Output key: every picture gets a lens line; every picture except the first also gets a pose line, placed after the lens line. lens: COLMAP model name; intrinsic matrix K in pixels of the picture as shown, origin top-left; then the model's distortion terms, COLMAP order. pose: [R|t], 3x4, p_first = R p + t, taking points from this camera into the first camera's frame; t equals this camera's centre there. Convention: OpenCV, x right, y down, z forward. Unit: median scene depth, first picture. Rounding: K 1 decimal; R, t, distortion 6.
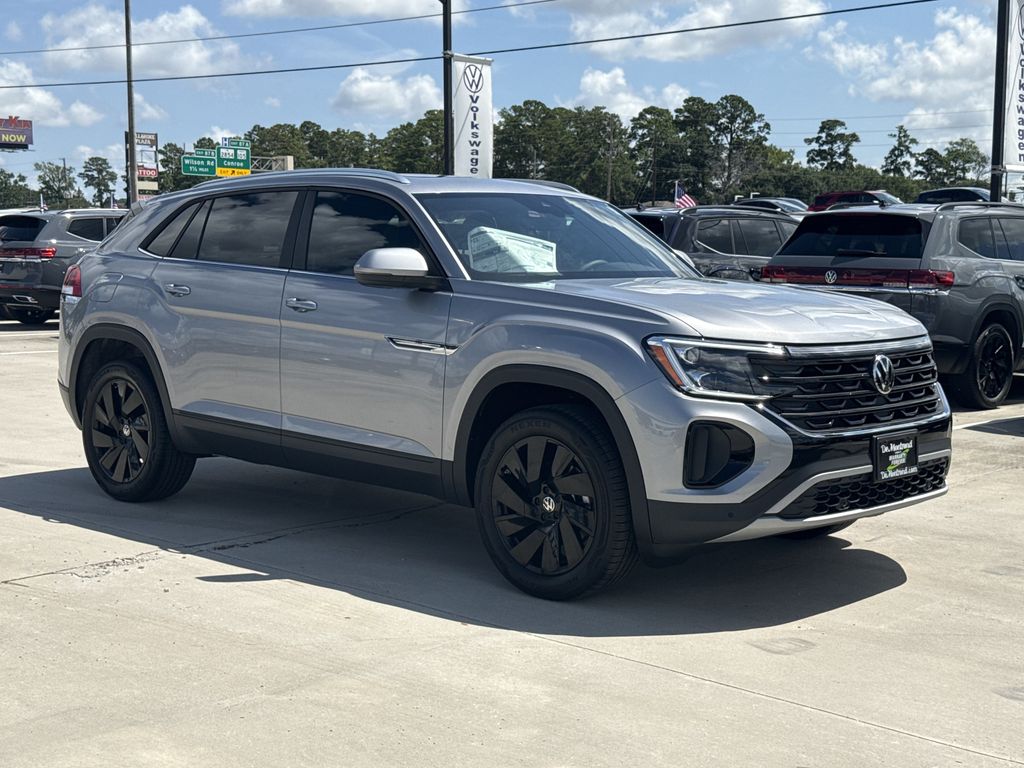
lens RADIAL K [[1548.2, 0, 487.8], [0, 1548.2, 390.6], [0, 0, 1]] dist [0.132203, 0.000000]
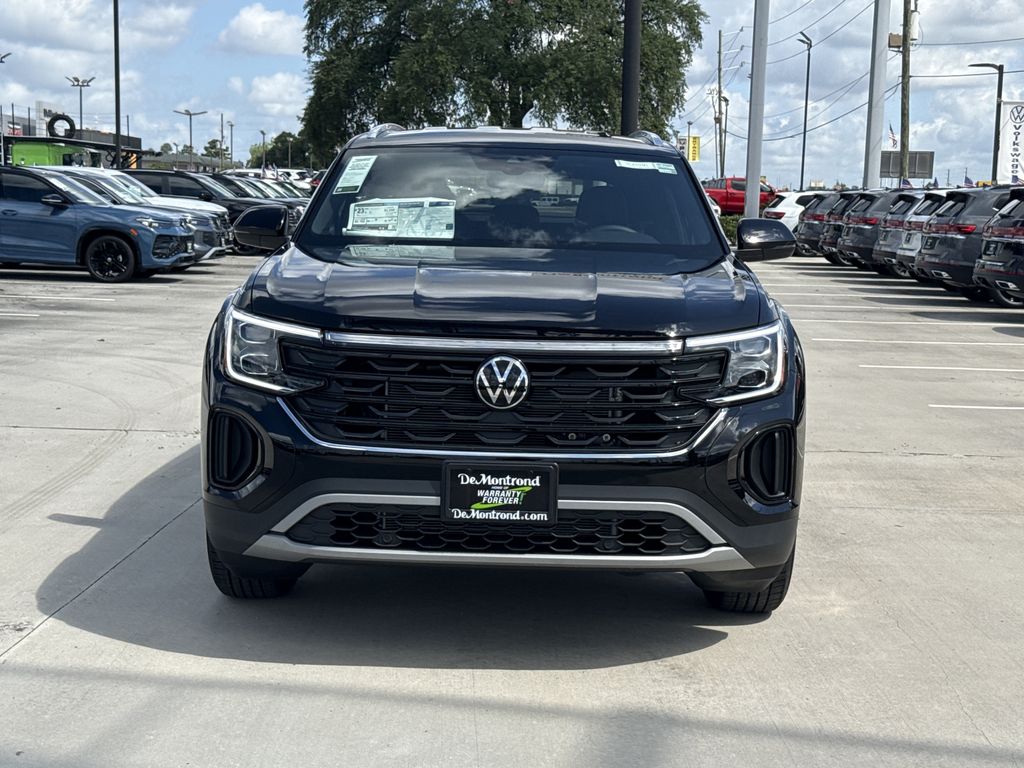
lens RADIAL K [[1596.3, 0, 515.8], [0, 1596.3, 385.2], [0, 0, 1]] dist [0.090072, 0.000000]
pose [[0.683640, 0.103218, -0.722484, 0.892557], [-0.098171, 0.993957, 0.049109, -0.052161], [0.723187, 0.037354, 0.689641, 0.521955]]
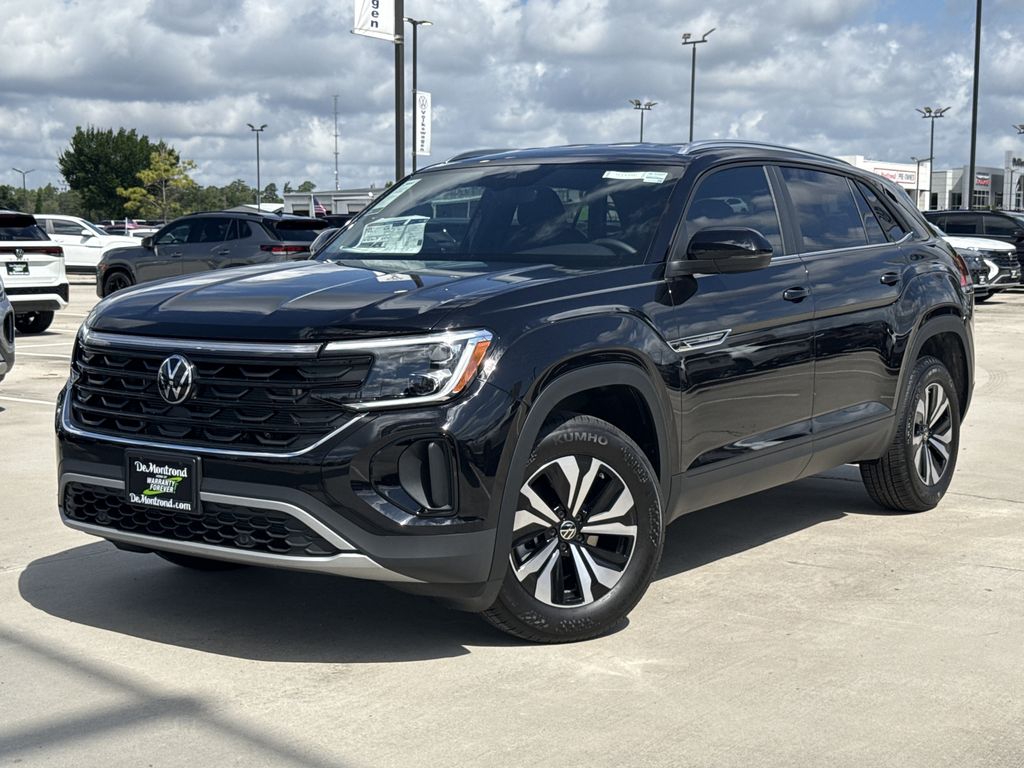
lens RADIAL K [[1548.2, 0, 524.0], [0, 1548.2, 413.5], [0, 0, 1]] dist [0.132203, 0.000000]
pose [[0.122138, 0.113304, -0.986025, 1.173576], [-0.097922, 0.989991, 0.101630, -0.101108], [0.987671, 0.084140, 0.132010, 1.178360]]
